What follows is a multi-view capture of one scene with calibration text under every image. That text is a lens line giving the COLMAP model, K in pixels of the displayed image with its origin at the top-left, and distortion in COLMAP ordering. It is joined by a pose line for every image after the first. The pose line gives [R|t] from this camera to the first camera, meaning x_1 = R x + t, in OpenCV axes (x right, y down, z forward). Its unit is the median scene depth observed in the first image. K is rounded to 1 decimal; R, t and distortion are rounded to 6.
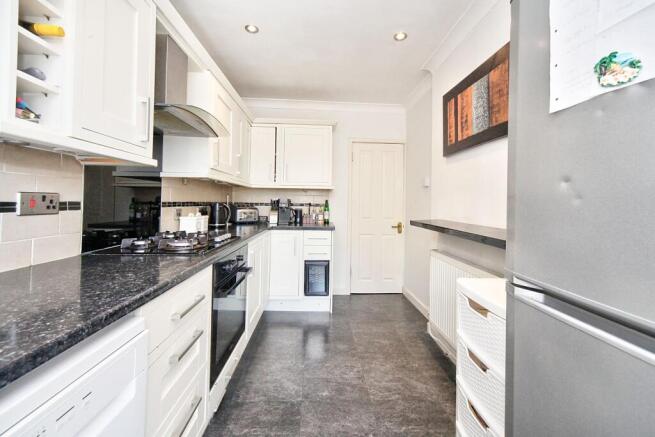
lens RADIAL K [[263.9, 0, 328.9], [0, 263.9, 200.3], [0, 0, 1]] dist [0.008320, 0.000239]
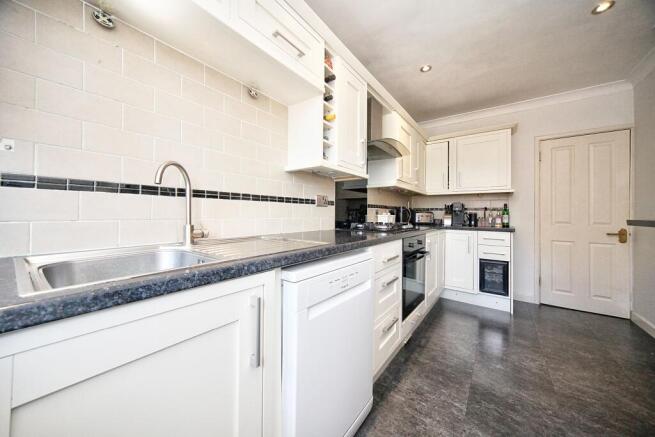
lens RADIAL K [[236.8, 0, 330.2], [0, 236.8, 212.3], [0, 0, 1]] dist [0.000990, 0.000221]
pose [[0.782022, -0.018254, -0.622984, 0.052554], [0.012274, 0.999828, -0.013888, 0.062874], [0.623130, 0.003214, 0.782111, -0.195440]]
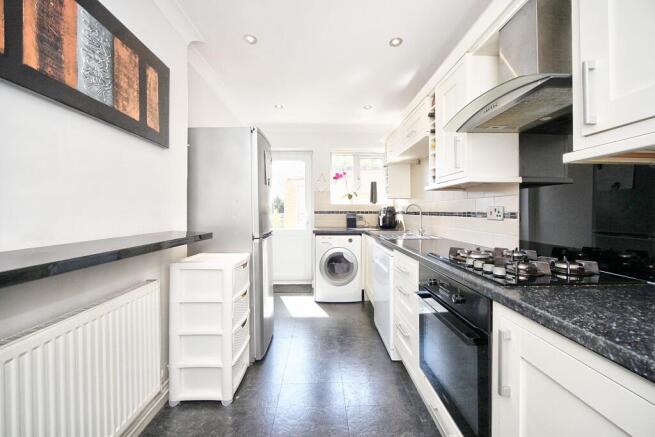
lens RADIAL K [[253.2, 0, 328.5], [0, 253.2, 210.8], [0, 0, 1]] dist [-0.001362, -0.000045]
pose [[-0.999796, -0.016941, 0.010954, -0.019187], [-0.016984, 0.999848, -0.003880, 0.010985], [-0.010887, -0.004065, -0.999932, 1.308332]]
